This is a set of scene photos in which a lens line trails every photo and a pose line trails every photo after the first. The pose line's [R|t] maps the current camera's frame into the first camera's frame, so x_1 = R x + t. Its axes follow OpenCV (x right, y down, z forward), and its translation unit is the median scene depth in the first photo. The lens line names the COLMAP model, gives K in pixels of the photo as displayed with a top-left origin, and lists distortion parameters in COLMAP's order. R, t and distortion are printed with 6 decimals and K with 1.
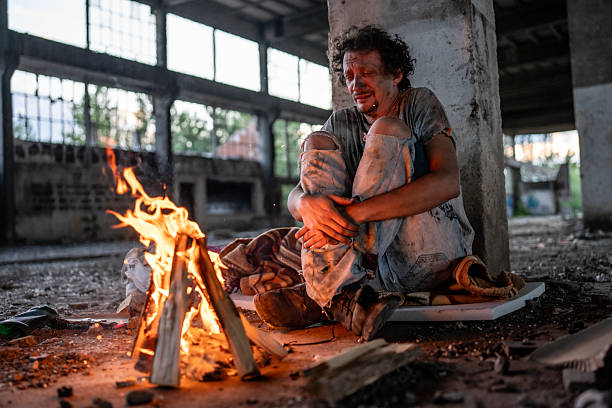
lens RADIAL K [[587.1, 0, 312.5], [0, 587.1, 200.3], [0, 0, 1]] dist [-0.064932, 0.000000]
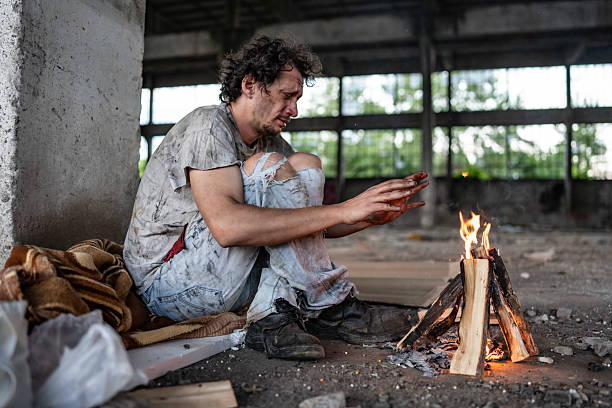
lens RADIAL K [[587.1, 0, 308.5], [0, 587.1, 203.8], [0, 0, 1]] dist [-0.064932, 0.000000]
pose [[-0.313483, 0.061686, 0.947588, -0.688212], [-0.037577, 0.996300, -0.077288, 0.040788], [-0.948850, -0.059836, -0.310006, 0.939222]]
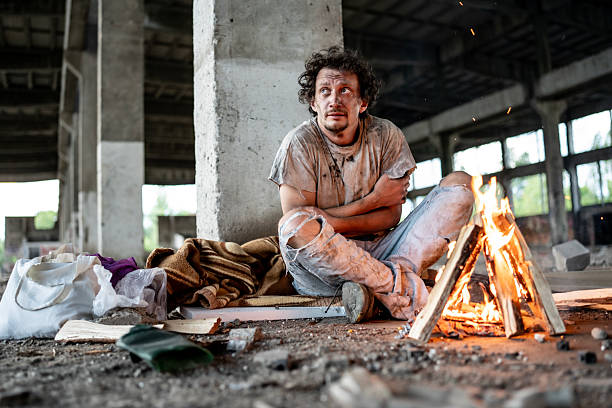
lens RADIAL K [[587.1, 0, 302.9], [0, 587.1, 200.0], [0, 0, 1]] dist [-0.064932, 0.000000]
pose [[0.537578, 0.103208, 0.836874, -0.735268], [-0.015413, 0.993518, -0.112625, 0.089911], [-0.843073, 0.047646, 0.535684, 0.380931]]
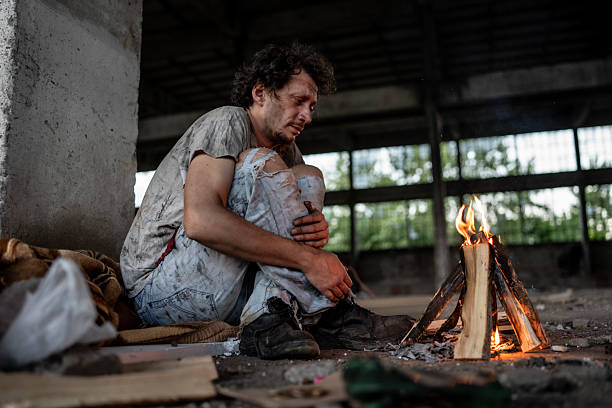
lens RADIAL K [[587.1, 0, 306.1], [0, 587.1, 204.4], [0, 0, 1]] dist [-0.064932, 0.000000]
pose [[-0.281118, 0.198762, 0.938865, -0.667541], [-0.004338, 0.978044, -0.208355, 0.131877], [-0.959664, -0.062645, -0.274083, 0.903344]]
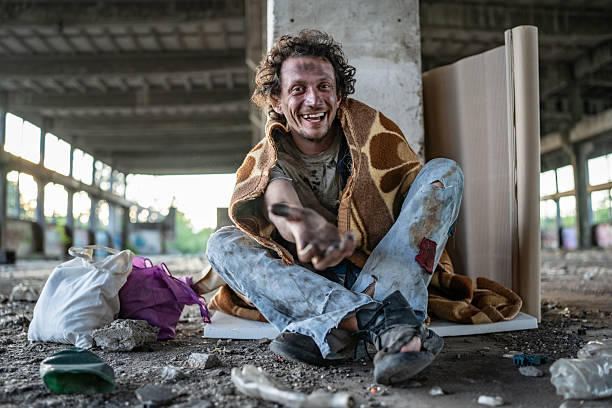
lens RADIAL K [[587.1, 0, 306.0], [0, 587.1, 207.6], [0, 0, 1]] dist [-0.064932, 0.000000]
pose [[0.783075, 0.080104, 0.616746, -0.533937], [-0.046135, 0.996420, -0.070841, 0.045033], [-0.620213, 0.027020, 0.783968, 0.234413]]
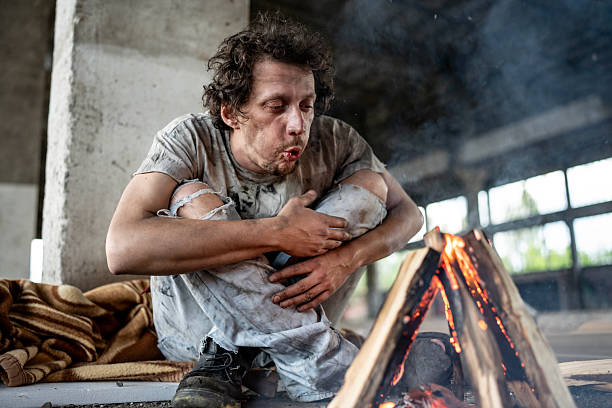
lens RADIAL K [[587.1, 0, 298.9], [0, 587.1, 213.9], [0, 0, 1]] dist [-0.064932, 0.000000]
pose [[0.426586, 0.194559, 0.883273, -0.481809], [-0.027161, 0.978904, -0.202506, 0.098436], [-0.904039, 0.062396, 0.422872, 0.475355]]
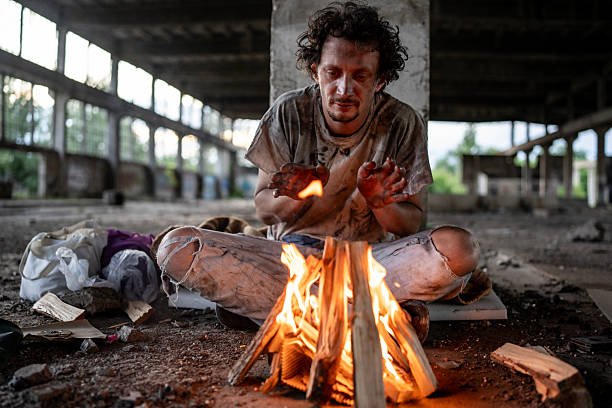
lens RADIAL K [[587.1, 0, 312.5], [0, 587.1, 205.4], [0, 0, 1]] dist [-0.064932, 0.000000]
pose [[0.877927, 0.052521, 0.475904, -0.368105], [-0.075199, 0.996755, 0.028722, -0.007522], [-0.472851, -0.061004, 0.879028, 0.136636]]
